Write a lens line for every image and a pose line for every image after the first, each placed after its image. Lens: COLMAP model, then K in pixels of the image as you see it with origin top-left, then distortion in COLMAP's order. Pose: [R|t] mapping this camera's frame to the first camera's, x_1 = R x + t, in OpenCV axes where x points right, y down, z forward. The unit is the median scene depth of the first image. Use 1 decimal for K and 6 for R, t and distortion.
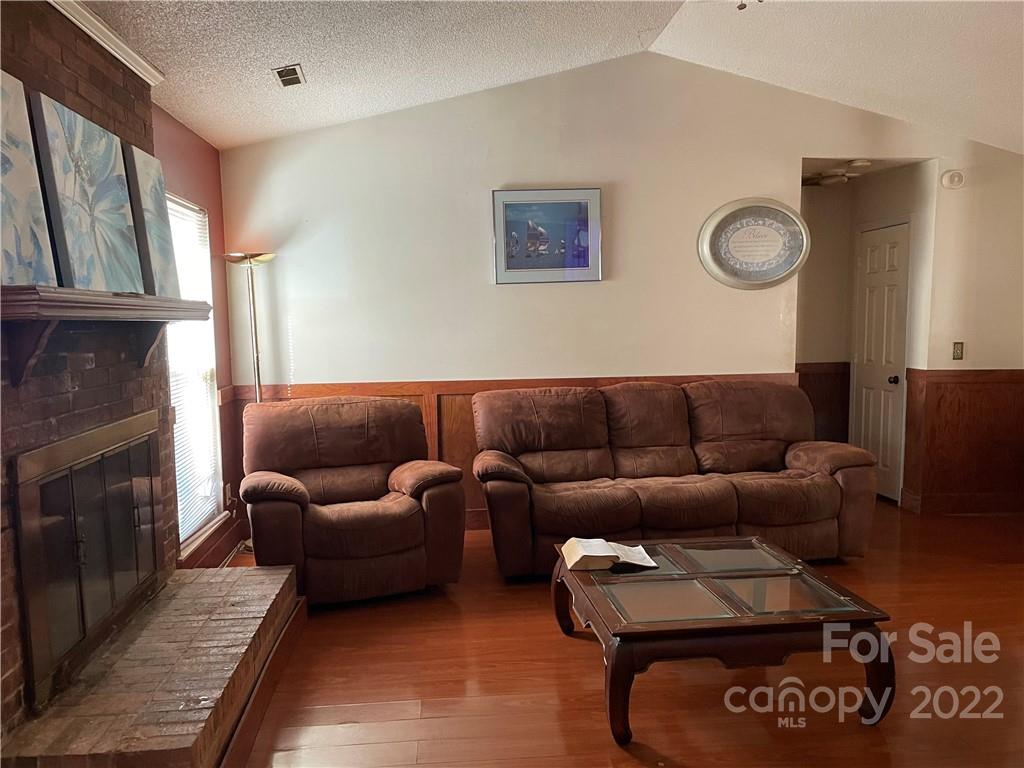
lens RADIAL K [[766.6, 0, 503.4], [0, 766.6, 394.4], [0, 0, 1]] dist [0.075203, -0.092250]
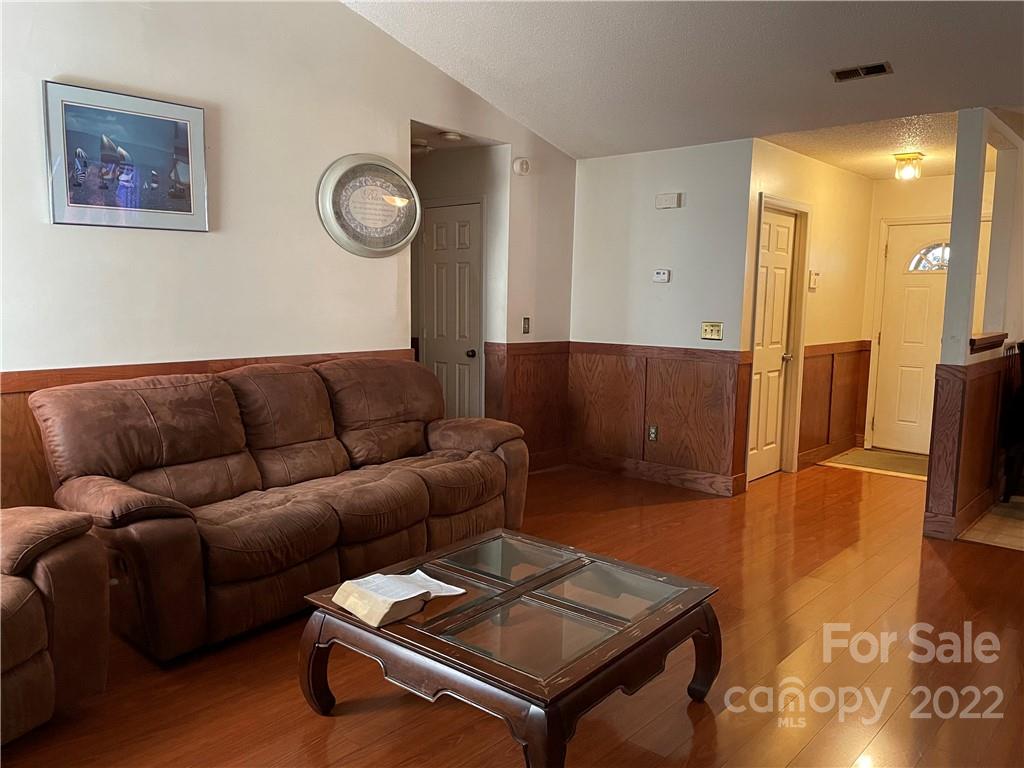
lens RADIAL K [[766.6, 0, 521.0], [0, 766.6, 384.8], [0, 0, 1]] dist [0.075203, -0.092250]
pose [[0.719598, -0.056466, 0.692091, -0.194939], [0.045395, 0.998382, 0.034257, -0.010714], [-0.692905, 0.006766, 0.720997, 0.246620]]
